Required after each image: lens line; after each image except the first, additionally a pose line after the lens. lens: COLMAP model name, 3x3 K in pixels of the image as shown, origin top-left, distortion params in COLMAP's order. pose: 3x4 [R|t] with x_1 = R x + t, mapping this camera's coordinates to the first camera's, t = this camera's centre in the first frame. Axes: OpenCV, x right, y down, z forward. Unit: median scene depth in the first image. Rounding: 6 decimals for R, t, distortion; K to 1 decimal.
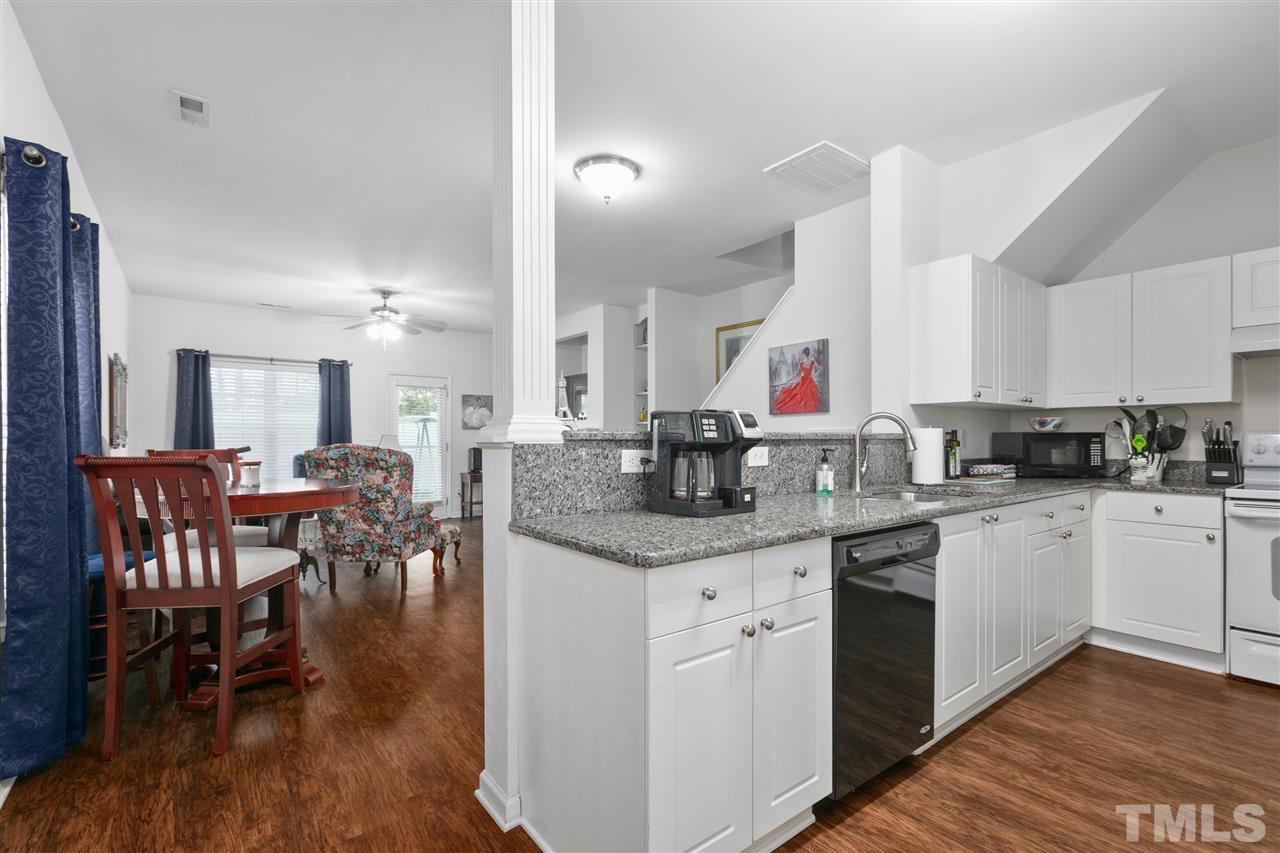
lens RADIAL K [[583.6, 0, 628.3], [0, 583.6, 438.3], [0, 0, 1]] dist [0.001301, 0.000898]
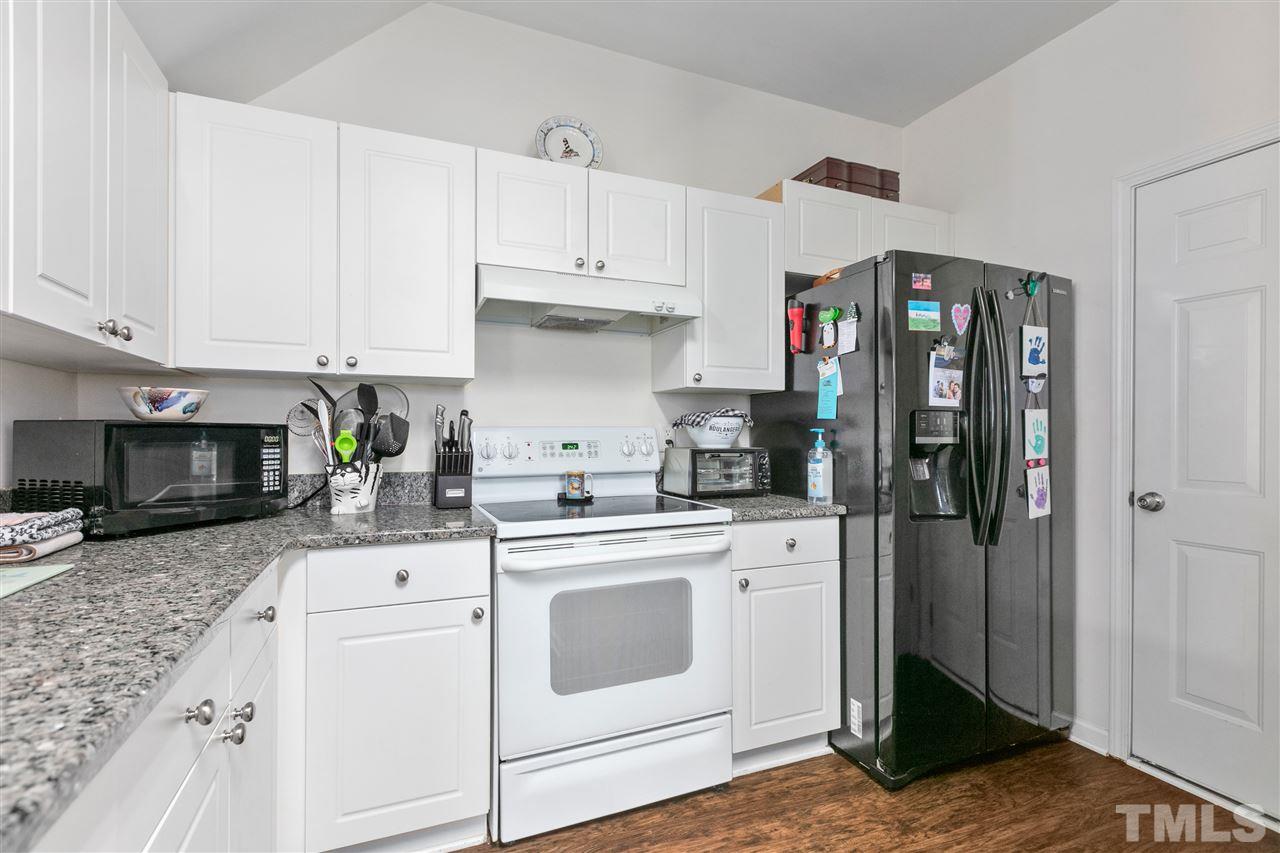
lens RADIAL K [[583.6, 0, 637.4], [0, 583.6, 433.5], [0, 0, 1]] dist [0.001301, 0.000898]
pose [[0.234129, 0.004689, 0.972194, 0.411998], [-0.003074, 0.999987, -0.004083, -0.001331], [-0.972201, -0.002033, 0.234141, 0.611159]]
